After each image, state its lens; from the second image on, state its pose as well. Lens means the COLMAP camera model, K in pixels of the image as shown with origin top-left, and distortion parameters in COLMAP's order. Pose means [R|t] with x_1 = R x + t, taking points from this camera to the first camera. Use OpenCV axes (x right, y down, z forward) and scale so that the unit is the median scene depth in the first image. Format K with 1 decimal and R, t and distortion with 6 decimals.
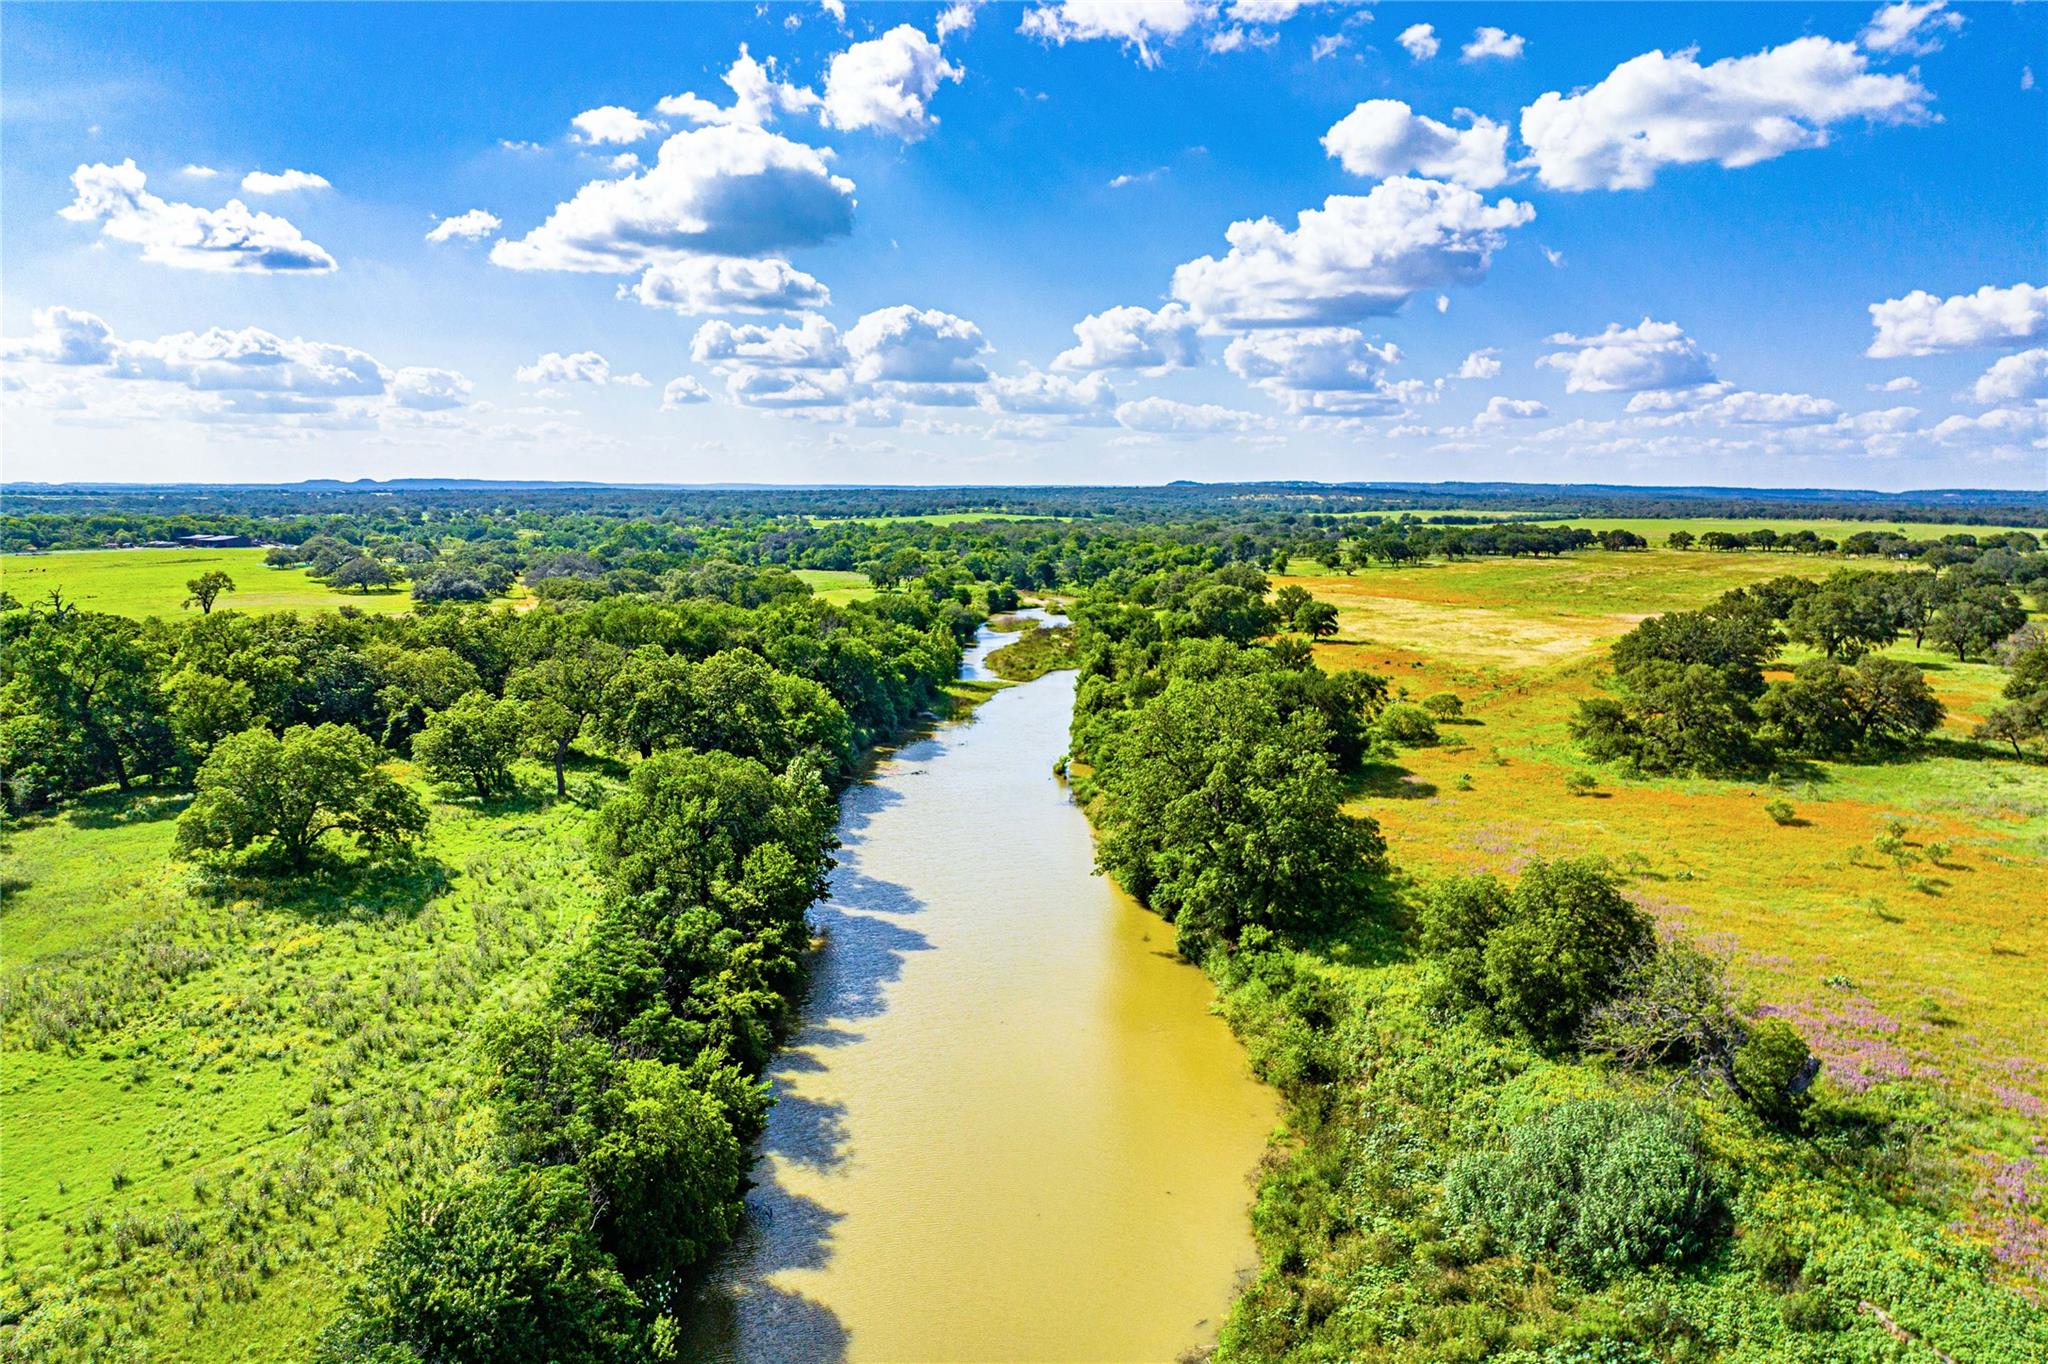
lens RADIAL K [[1485.4, 0, 1026.3], [0, 1485.4, 685.2], [0, 0, 1]] dist [-0.046824, 0.024281]
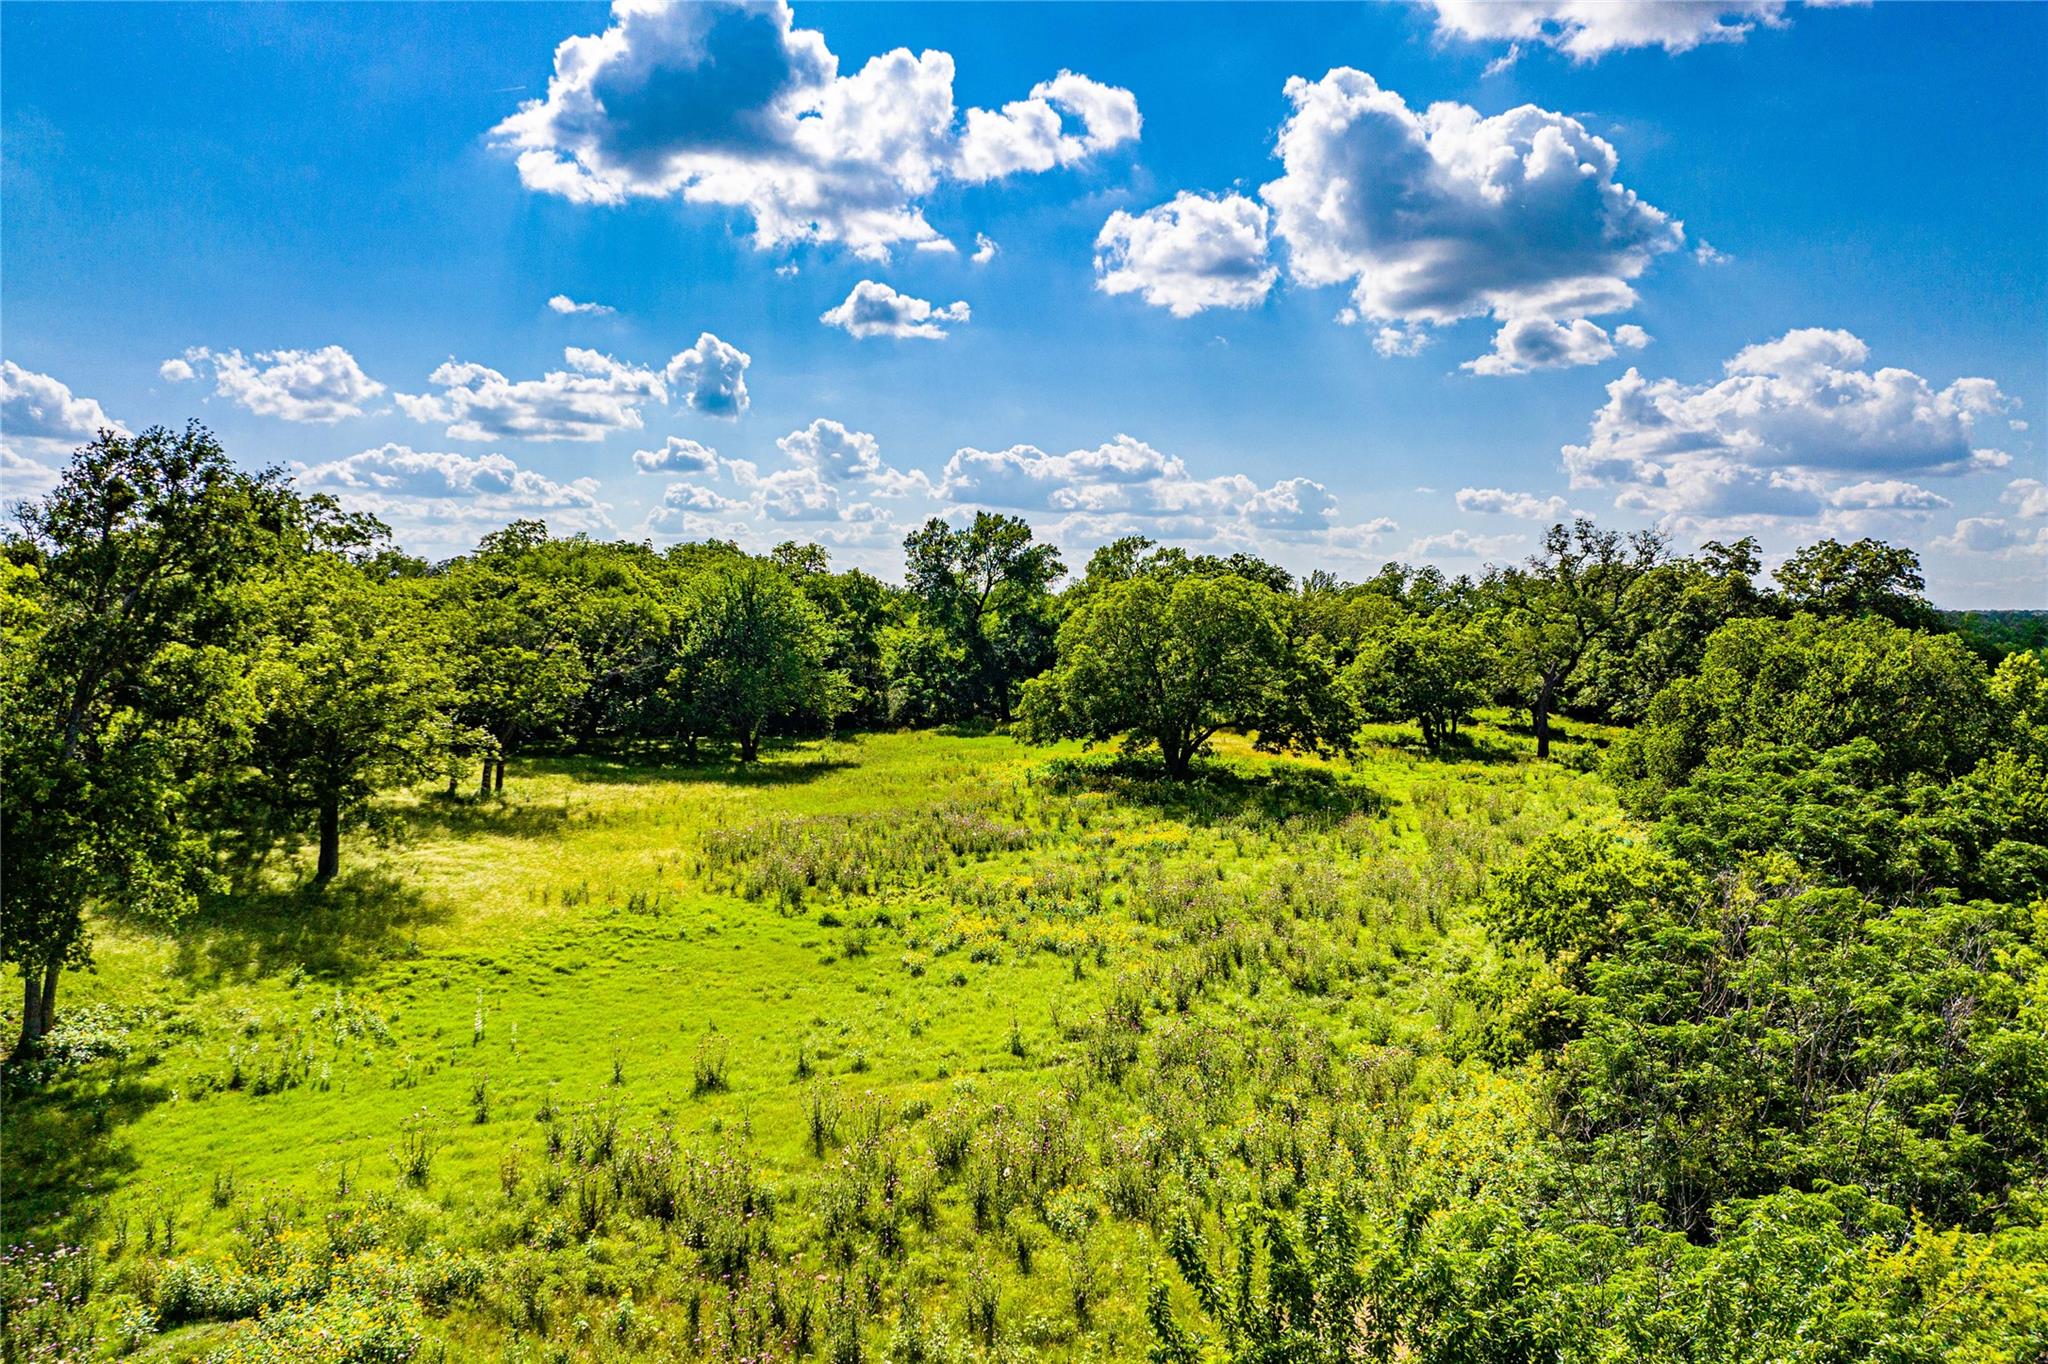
lens RADIAL K [[1485.4, 0, 1025.6], [0, 1485.4, 678.2], [0, 0, 1]] dist [-0.046824, 0.024281]
pose [[0.825302, 0.022348, -0.564249, -0.233047], [-0.082012, 0.993366, -0.080612, 0.205571], [0.558704, 0.112804, 0.821660, 0.557140]]
